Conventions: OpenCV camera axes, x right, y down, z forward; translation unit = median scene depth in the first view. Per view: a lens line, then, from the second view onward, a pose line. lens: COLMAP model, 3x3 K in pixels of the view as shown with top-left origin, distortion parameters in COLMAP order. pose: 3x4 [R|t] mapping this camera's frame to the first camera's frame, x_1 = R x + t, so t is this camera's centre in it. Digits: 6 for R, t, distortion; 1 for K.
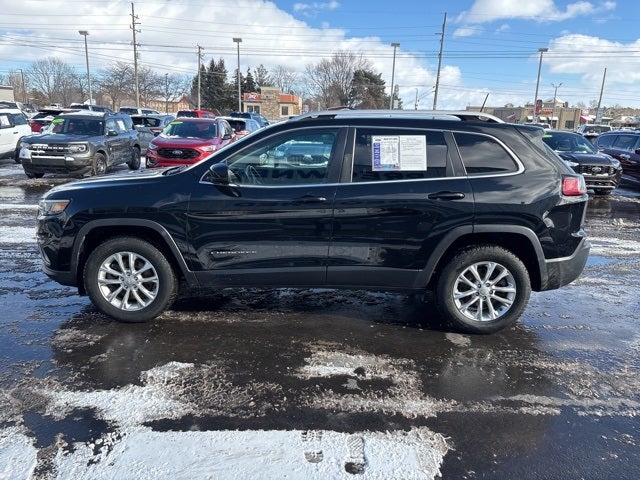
lens RADIAL K [[497.6, 0, 322.6], [0, 497.6, 232.3], [0, 0, 1]] dist [0.017555, -0.000961]
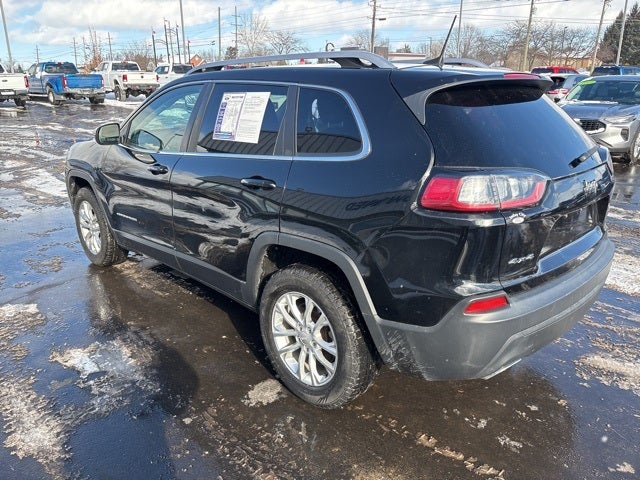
lens RADIAL K [[497.6, 0, 322.6], [0, 497.6, 232.3], [0, 0, 1]] dist [0.017555, -0.000961]
pose [[0.709967, 0.173578, -0.682508, 0.747136], [-0.123947, 0.984819, 0.121530, -0.094848], [0.693242, -0.001688, 0.720703, 0.550687]]
